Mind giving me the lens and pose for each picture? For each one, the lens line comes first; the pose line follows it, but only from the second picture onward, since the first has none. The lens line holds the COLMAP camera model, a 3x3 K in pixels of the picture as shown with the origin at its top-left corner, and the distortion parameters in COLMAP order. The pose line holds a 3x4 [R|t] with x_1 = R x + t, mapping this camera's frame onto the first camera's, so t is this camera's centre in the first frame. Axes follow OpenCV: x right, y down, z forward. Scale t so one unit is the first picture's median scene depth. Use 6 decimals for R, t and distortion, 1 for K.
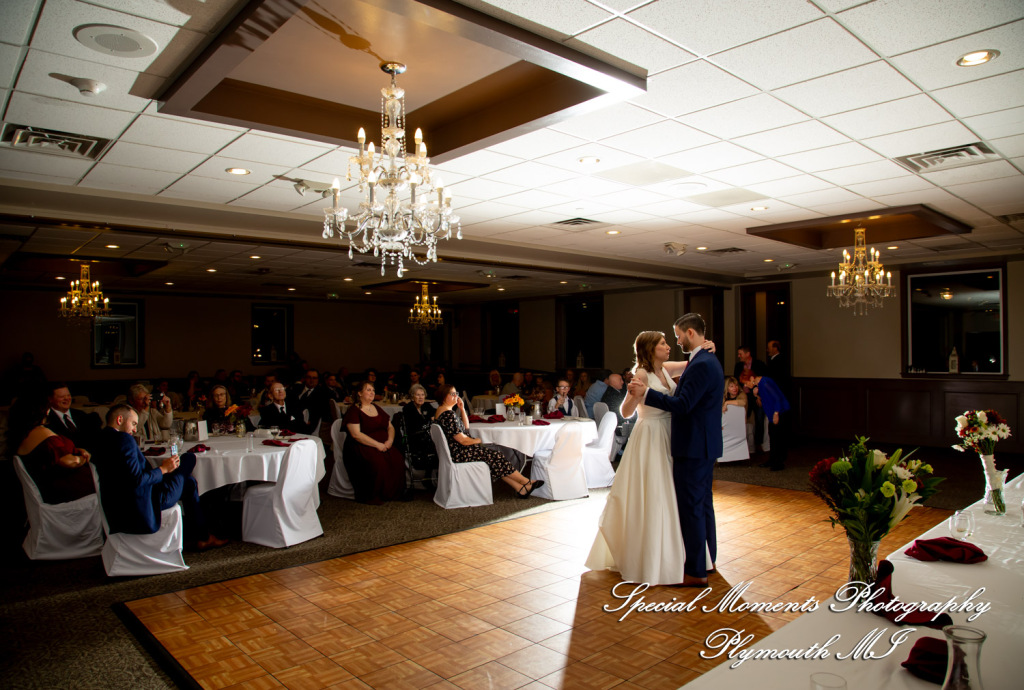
lens RADIAL K [[696.2, 0, 512.0], [0, 696.2, 345.0], [0, 0, 1]] dist [-0.131942, 0.071346]
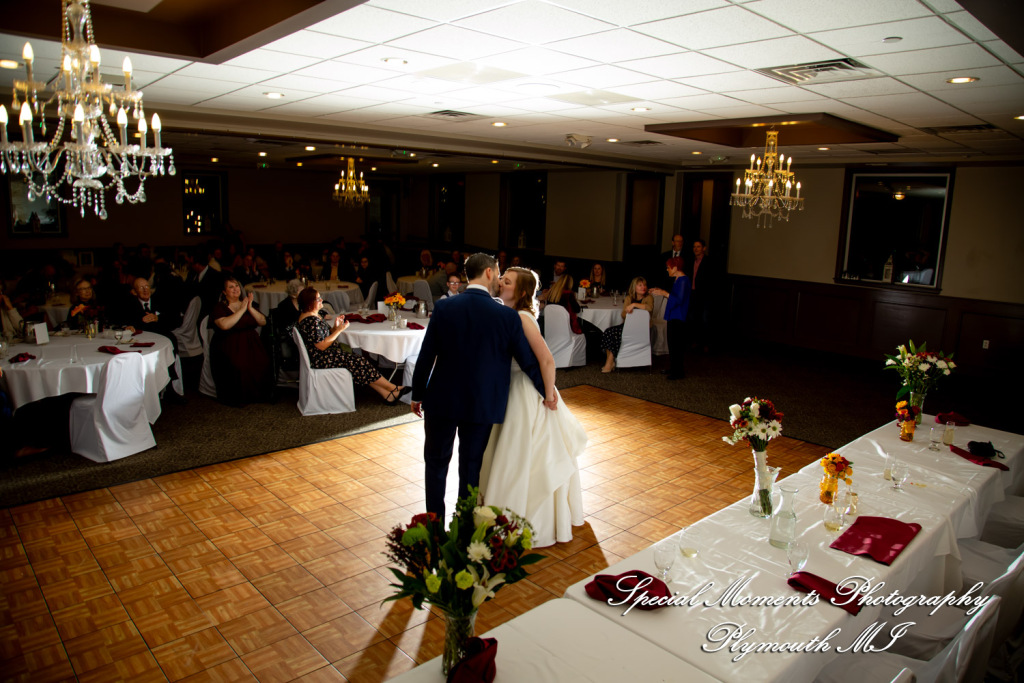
lens RADIAL K [[690.4, 0, 510.5], [0, 690.4, 327.4], [0, 0, 1]] dist [-0.120455, 0.059967]
pose [[0.999312, 0.036695, 0.005439, 0.189880], [-0.037076, 0.983115, 0.179195, -0.070002], [0.001229, -0.179274, 0.983798, 0.075852]]
